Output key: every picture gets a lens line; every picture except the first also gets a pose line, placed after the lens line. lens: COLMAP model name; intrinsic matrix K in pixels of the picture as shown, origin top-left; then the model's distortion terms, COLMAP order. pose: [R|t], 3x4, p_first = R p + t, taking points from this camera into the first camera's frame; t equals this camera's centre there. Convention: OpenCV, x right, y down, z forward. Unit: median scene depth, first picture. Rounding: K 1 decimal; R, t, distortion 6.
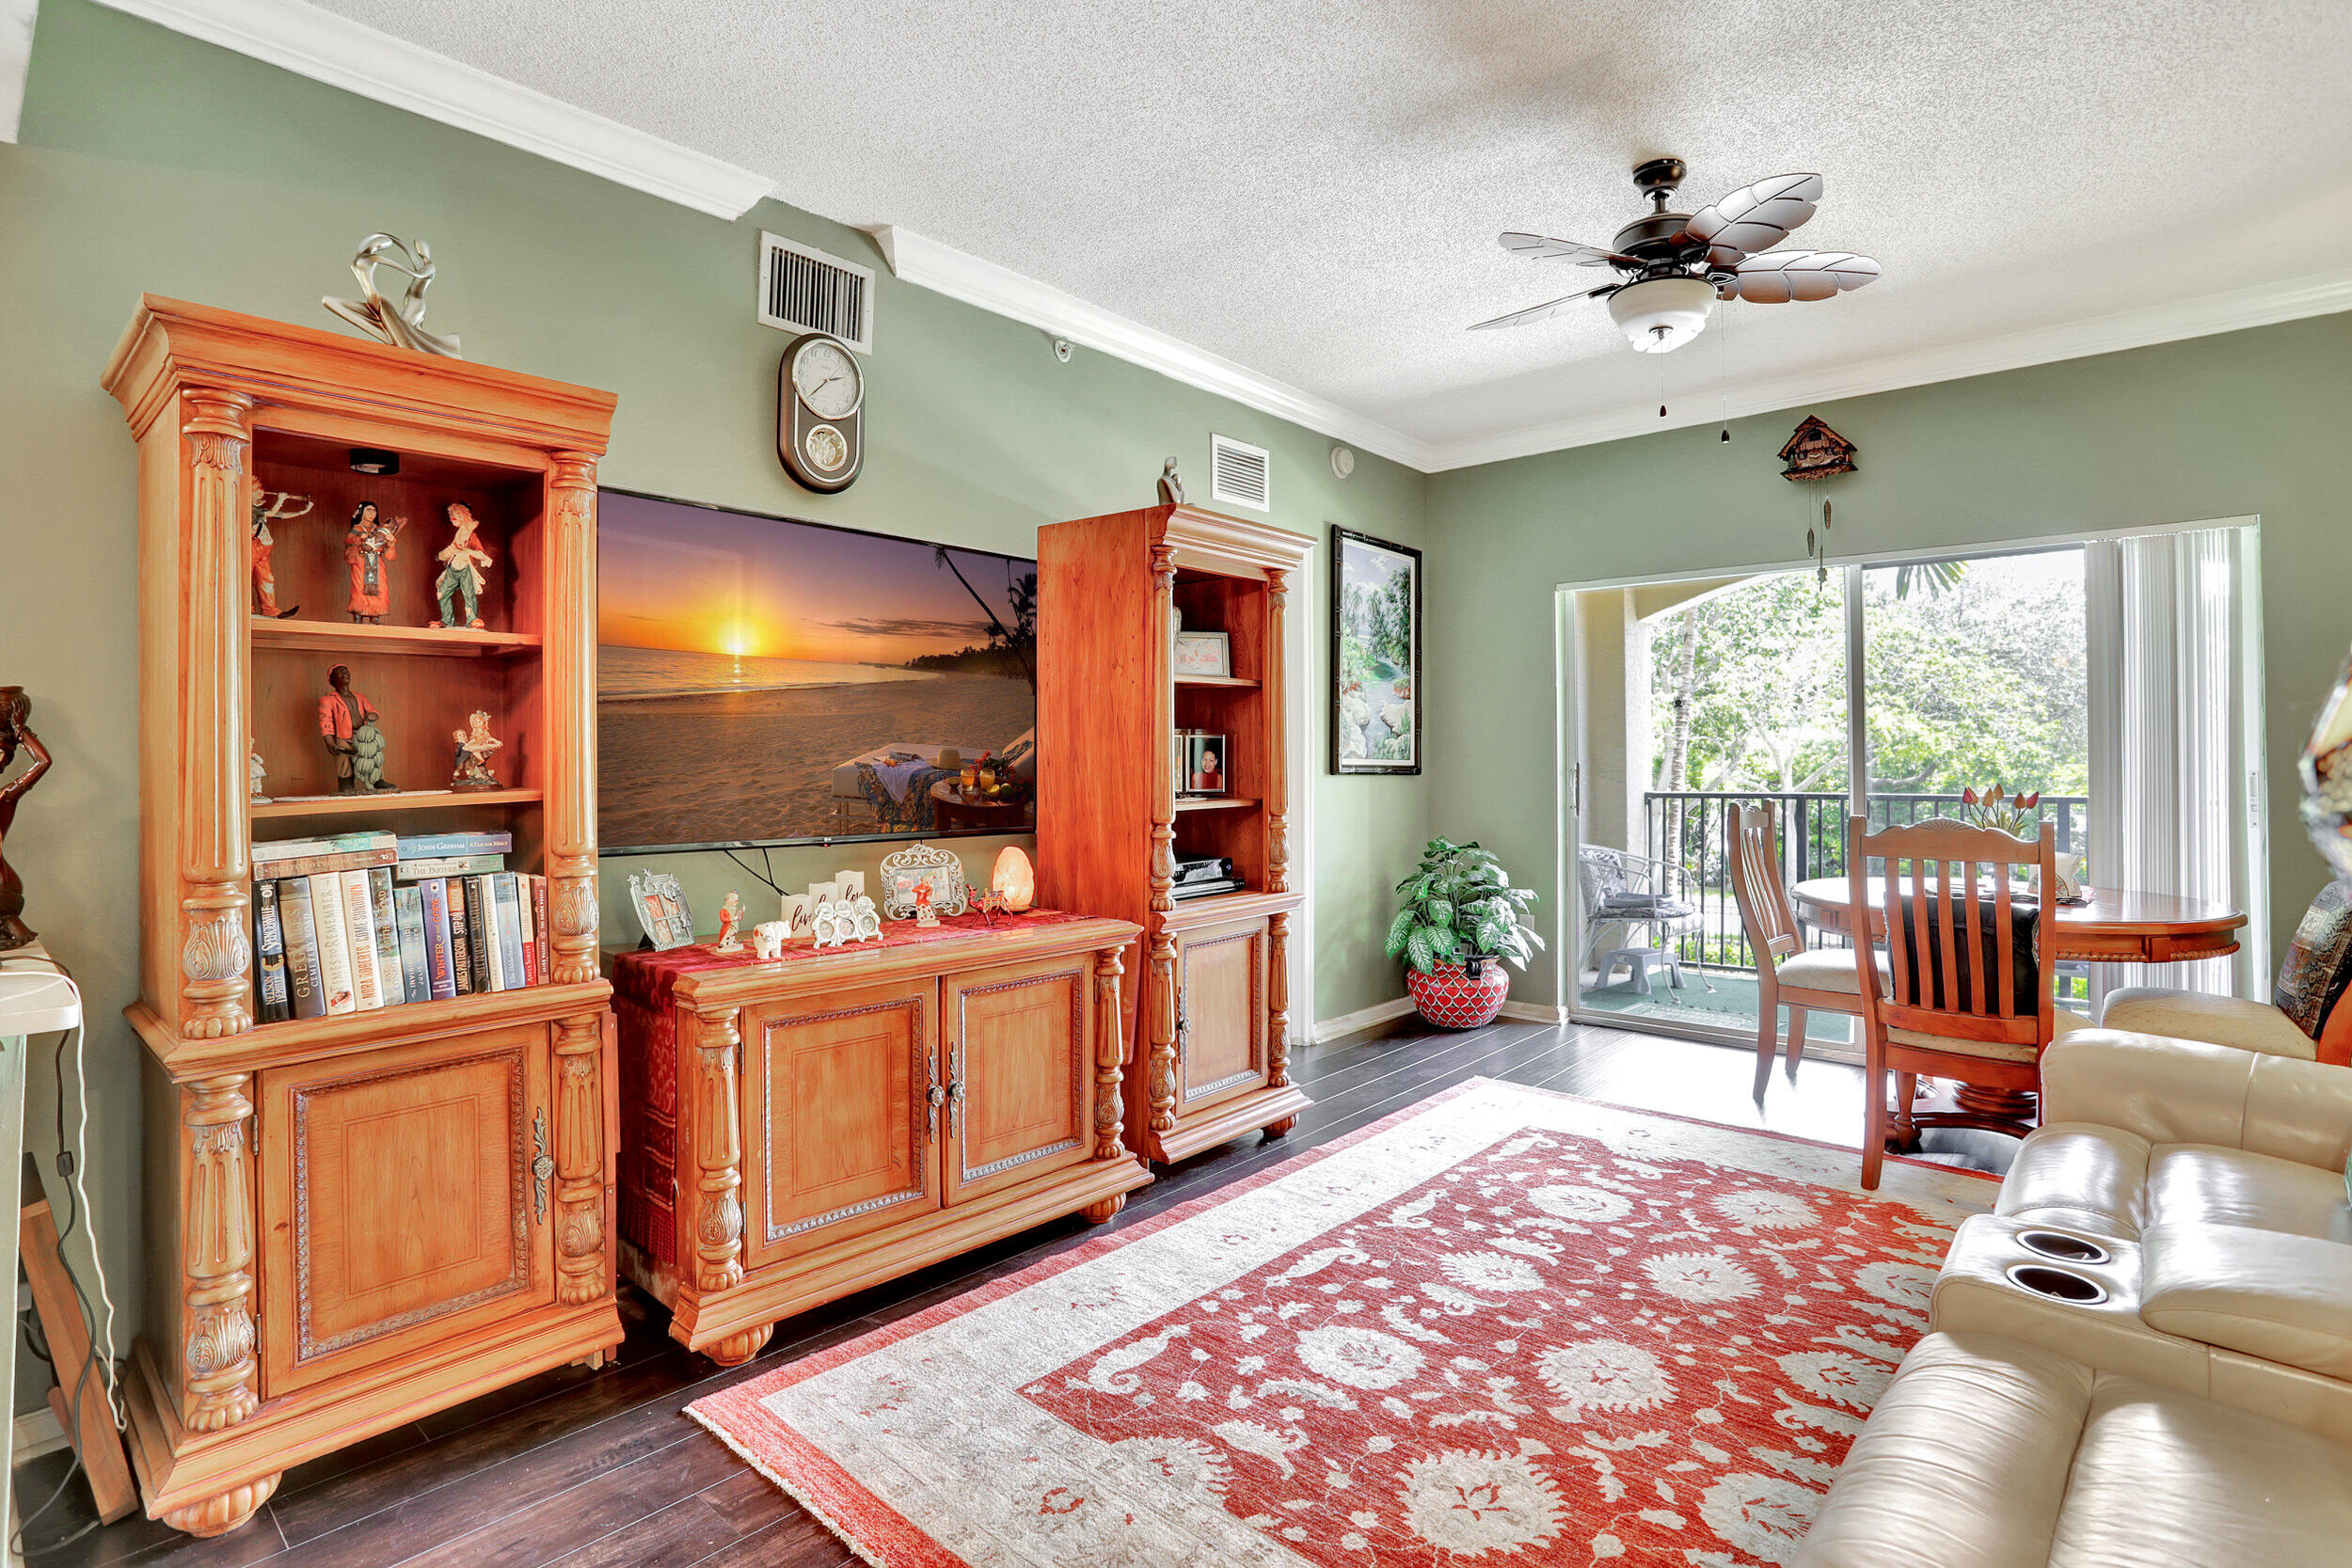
lens RADIAL K [[1154.8, 0, 1170.1], [0, 1154.8, 744.5], [0, 0, 1]] dist [-0.069683, 0.028264]
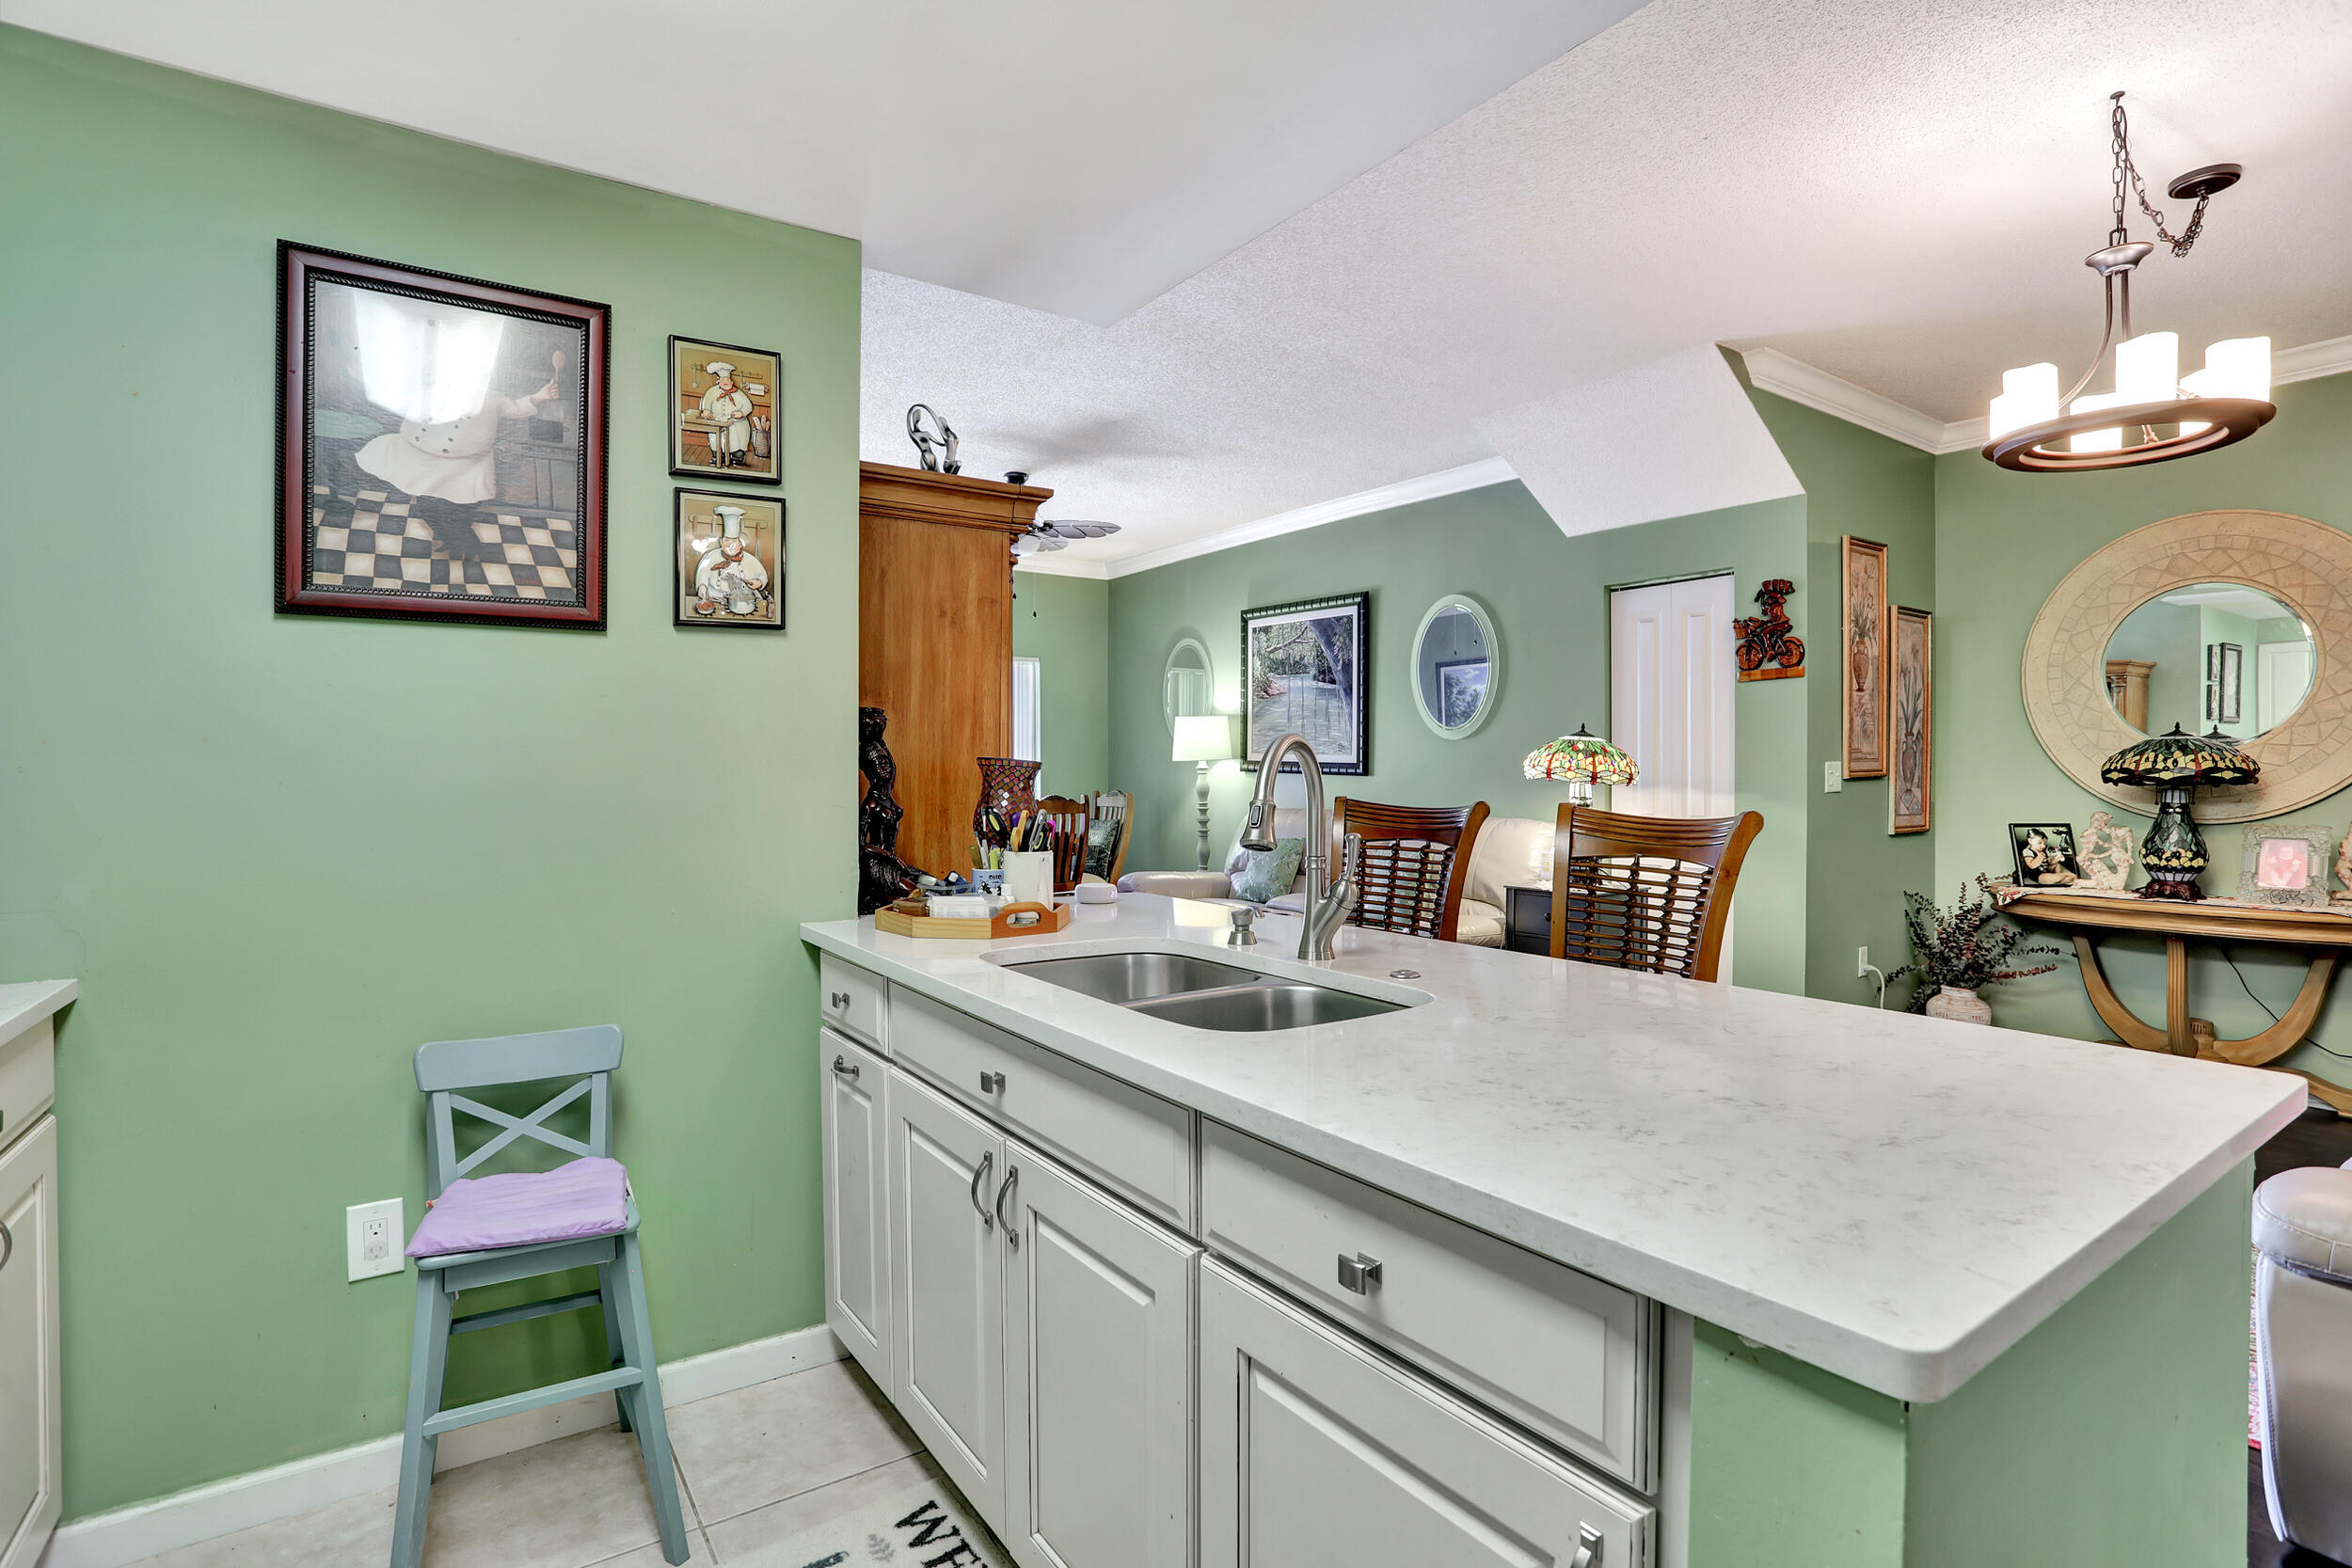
lens RADIAL K [[1154.8, 0, 1213.4], [0, 1154.8, 767.2], [0, 0, 1]] dist [-0.069683, 0.028264]
pose [[0.215152, 0.001102, 0.976580, -1.308235], [-0.012878, 0.999916, 0.001708, 0.003405], [-0.976496, -0.012944, 0.215148, 0.187115]]
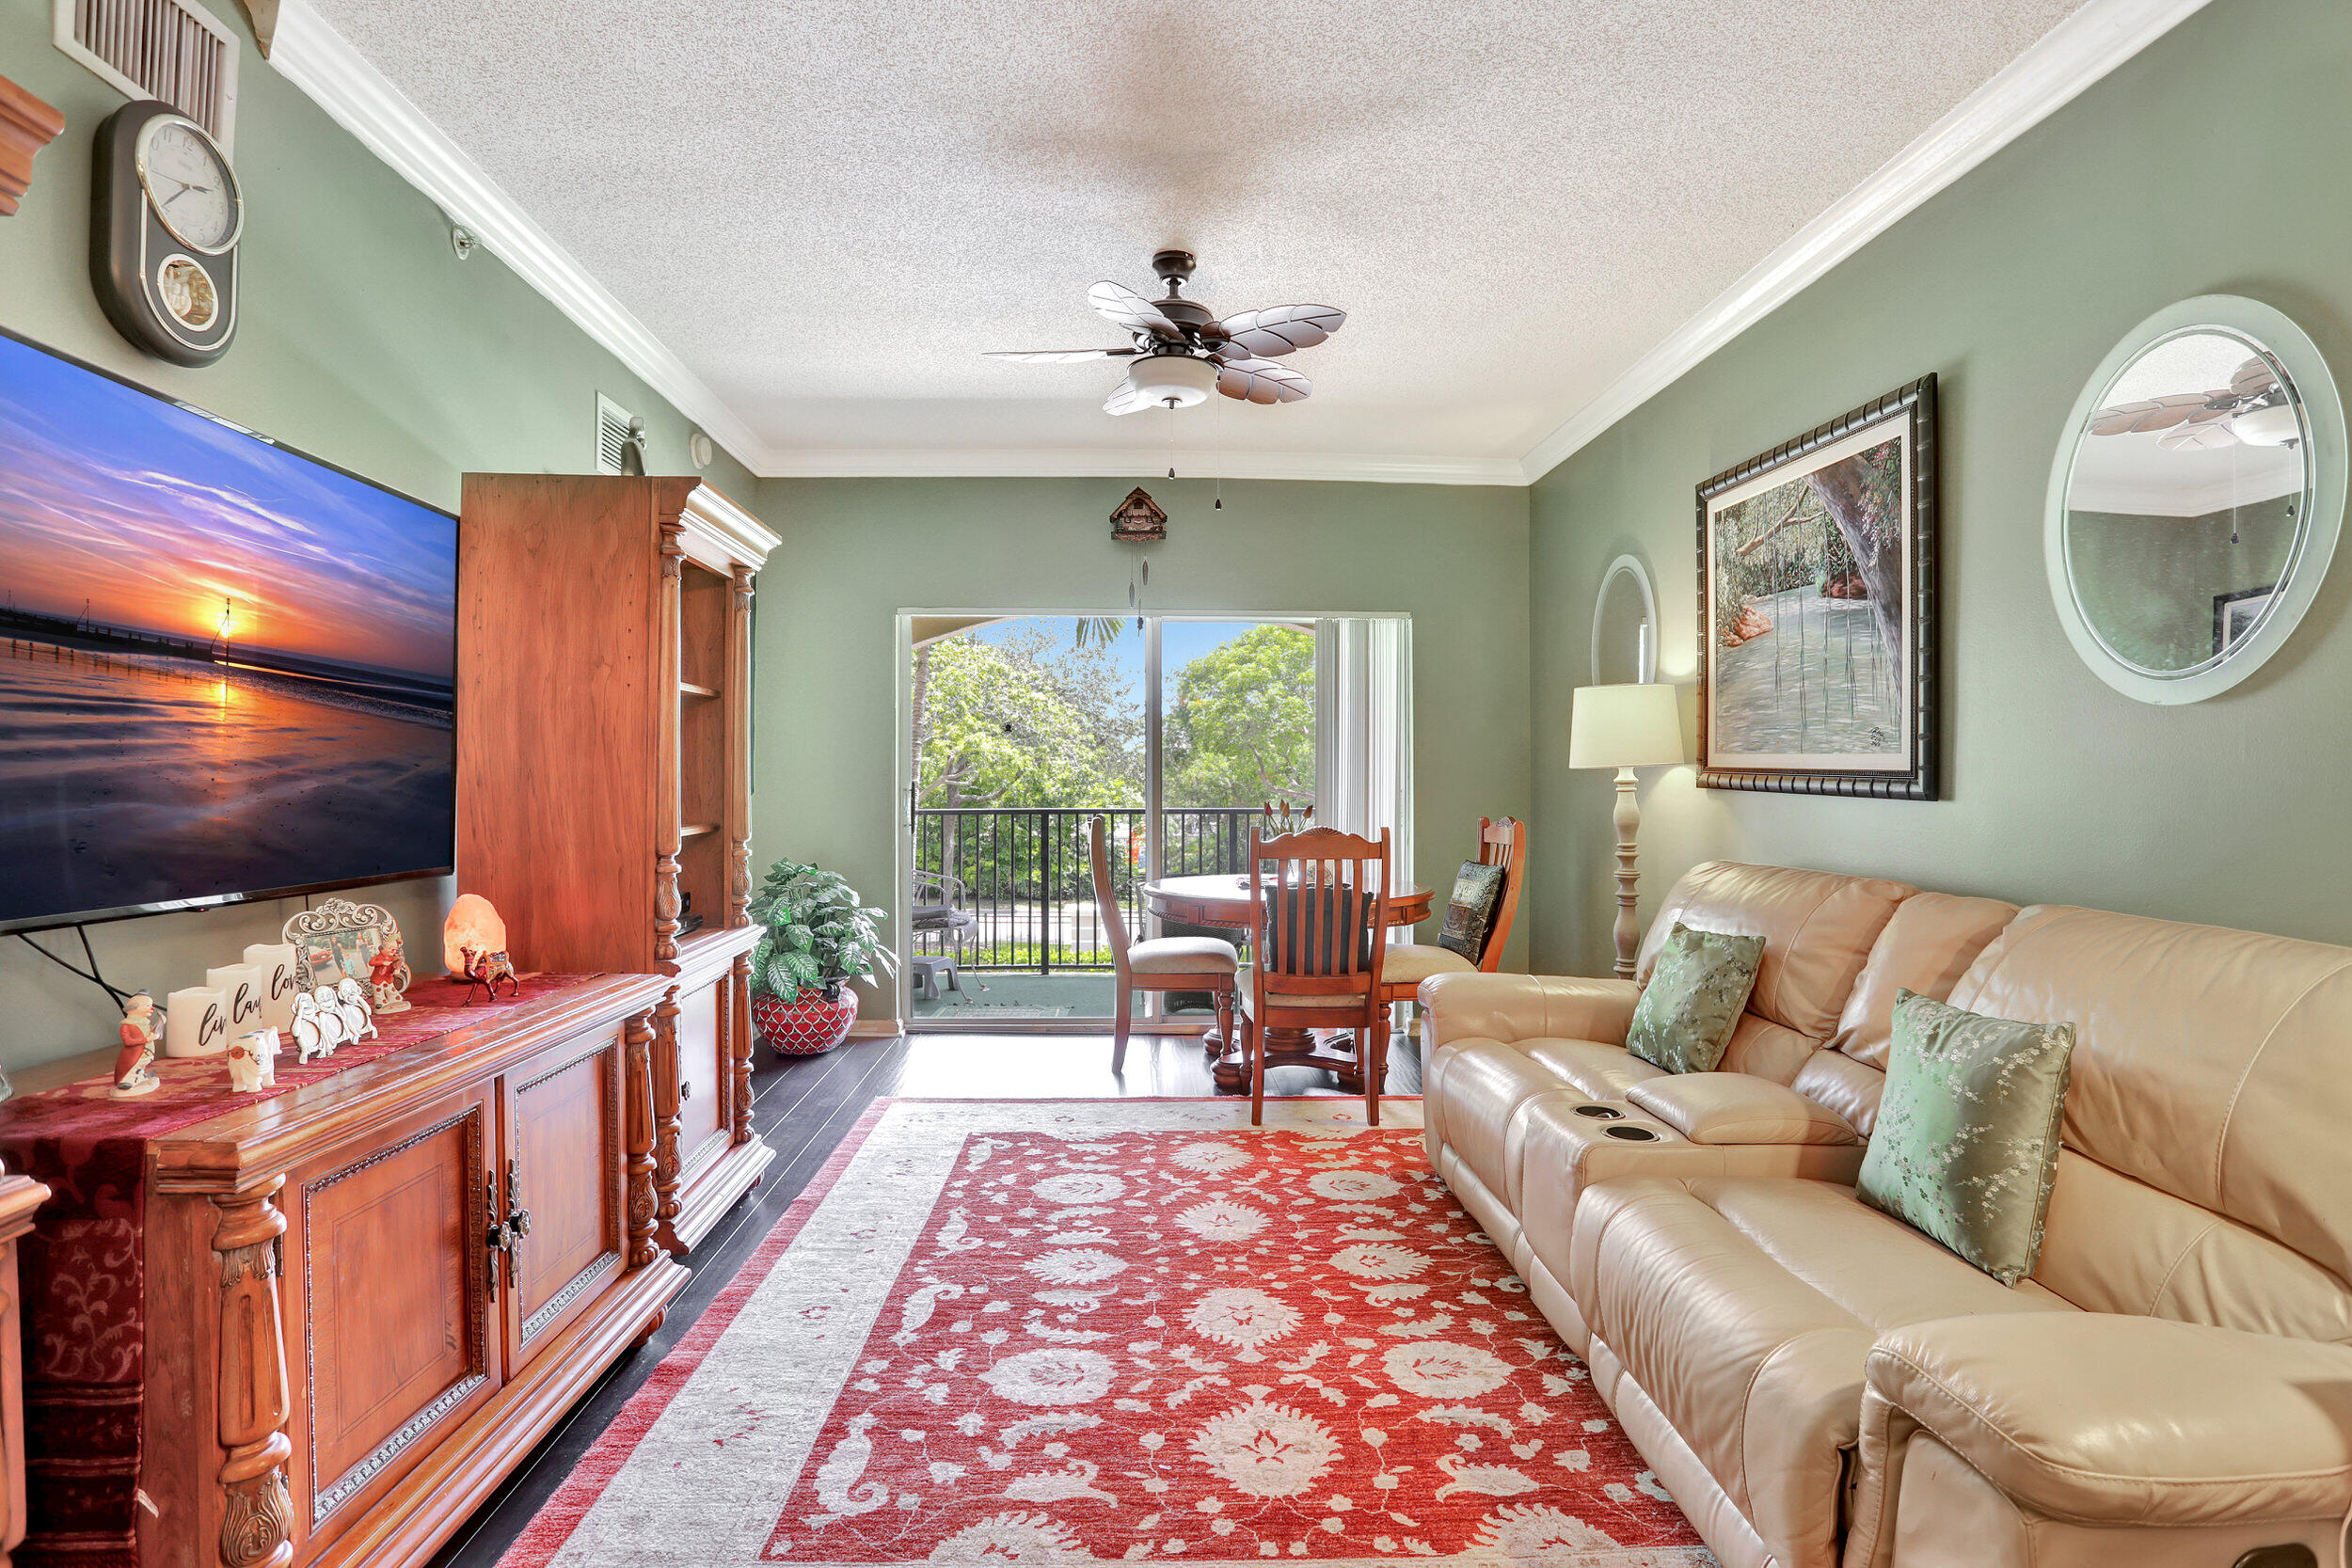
lens RADIAL K [[1154.8, 0, 1169.2], [0, 1154.8, 780.5], [0, 0, 1]] dist [-0.069683, 0.028264]
pose [[0.717264, 0.001325, 0.696801, -0.324557], [-0.012715, 0.999857, 0.011188, 0.000786], [-0.696686, -0.016884, 0.717178, 0.154859]]
